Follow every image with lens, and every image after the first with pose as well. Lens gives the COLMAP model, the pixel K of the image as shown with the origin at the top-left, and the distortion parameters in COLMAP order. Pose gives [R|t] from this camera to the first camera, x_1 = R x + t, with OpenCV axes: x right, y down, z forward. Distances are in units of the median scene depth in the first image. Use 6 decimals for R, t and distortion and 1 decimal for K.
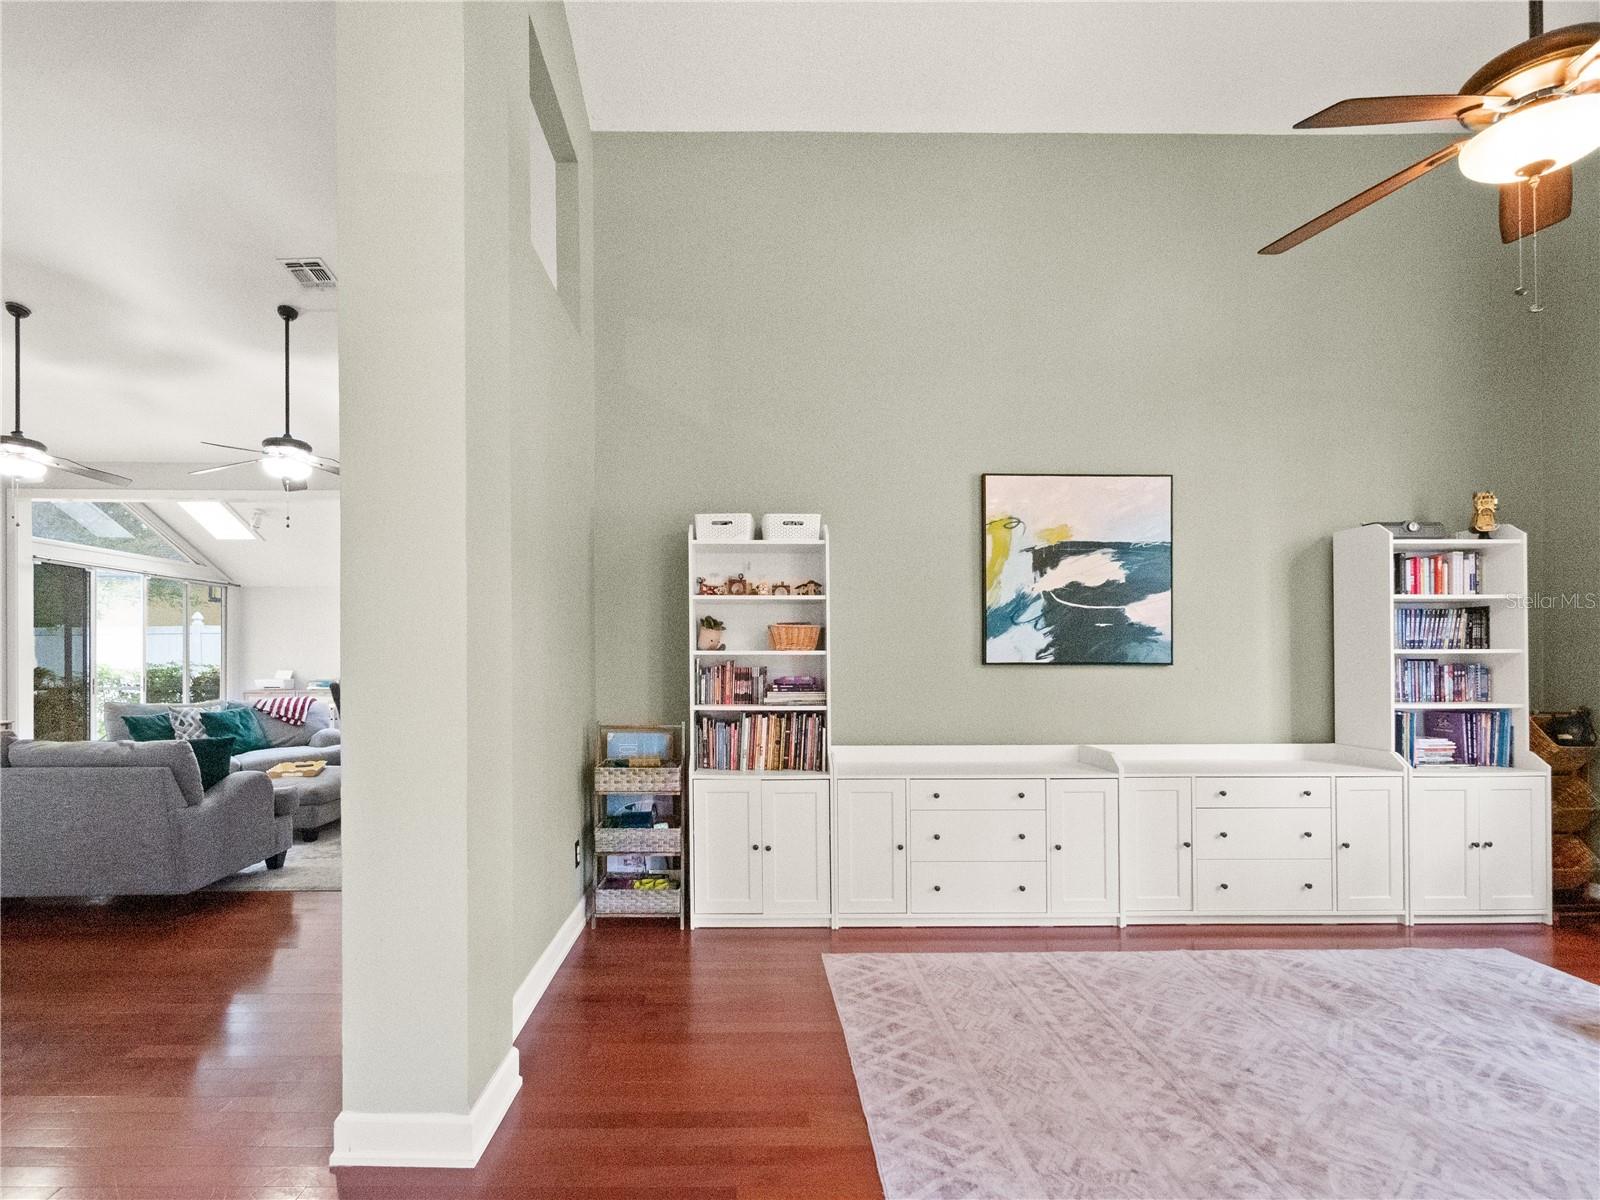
lens RADIAL K [[735.8, 0, 792.2], [0, 735.8, 661.6], [0, 0, 1]] dist [-0.001498, 0.000151]
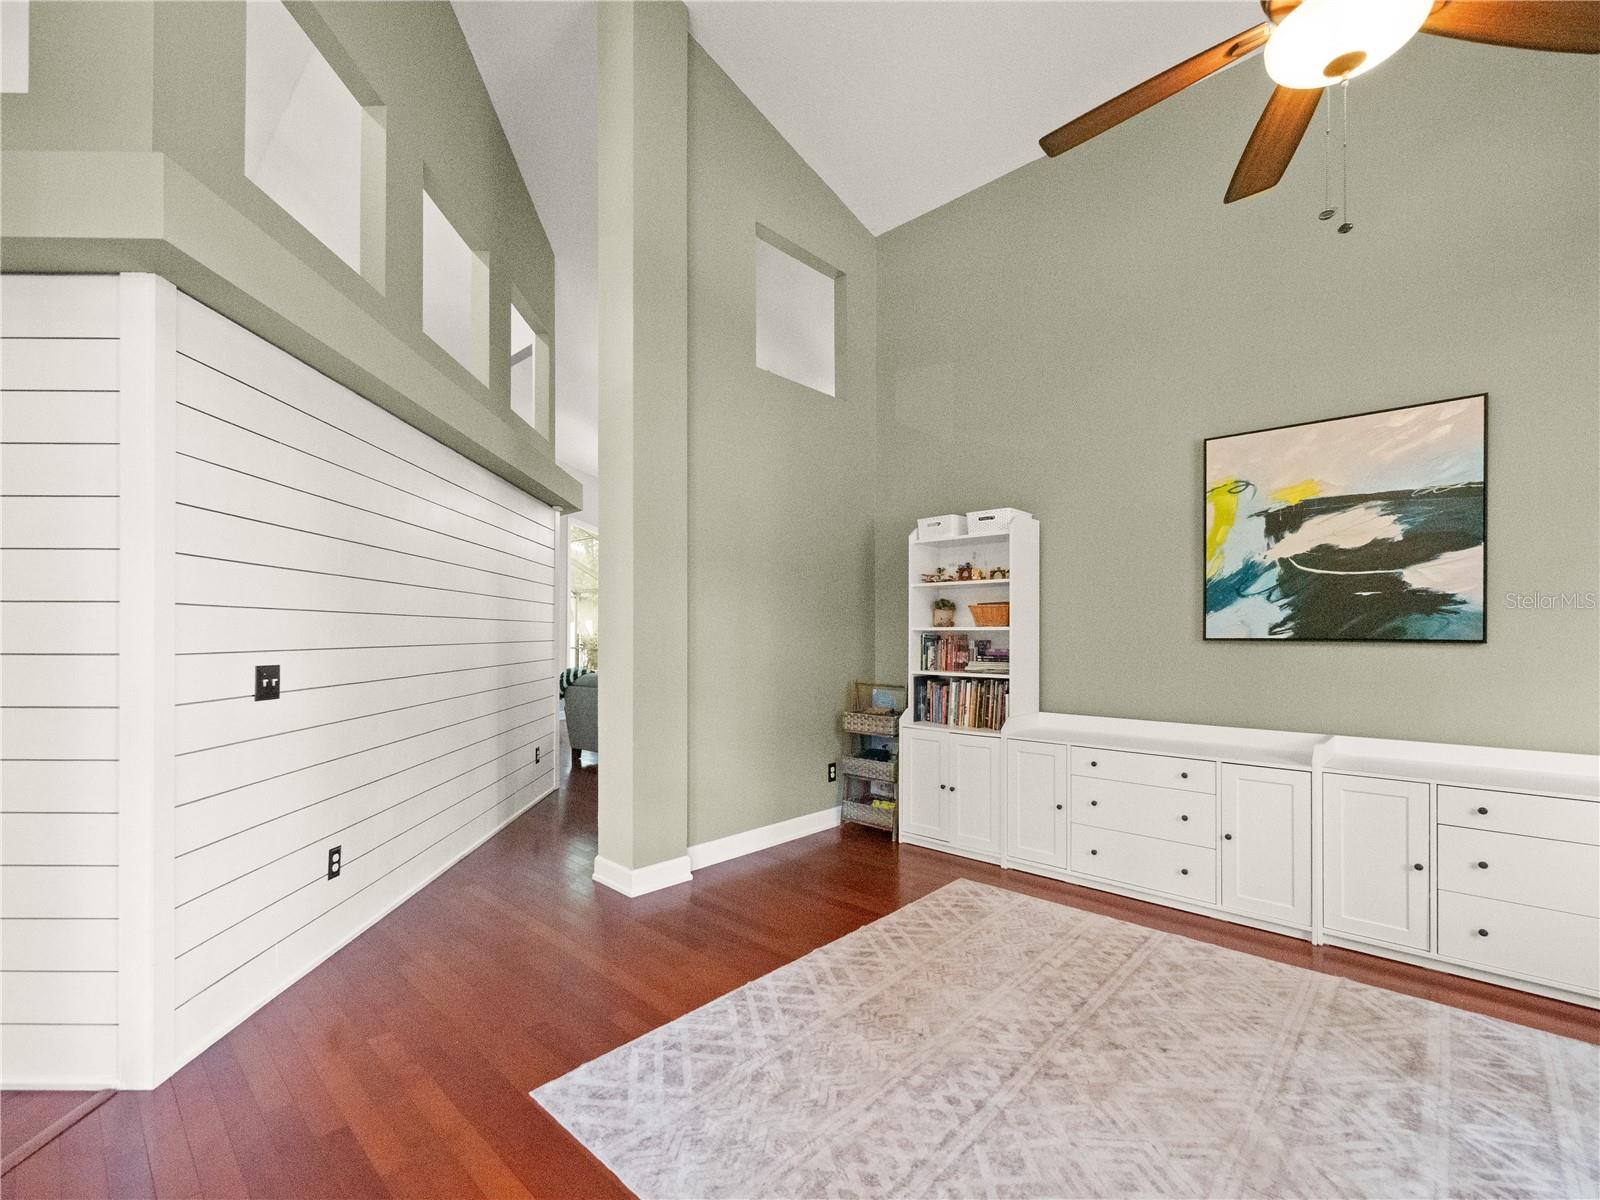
lens RADIAL K [[707.3, 0, 800.6], [0, 707.3, 631.7], [0, 0, 1]] dist [-0.000449, -0.000382]
pose [[0.725946, 0.001164, -0.687751, 0.510259], [0.000078, 0.999998, 0.001775, -0.008240], [0.687752, -0.001342, 0.725945, -0.021500]]
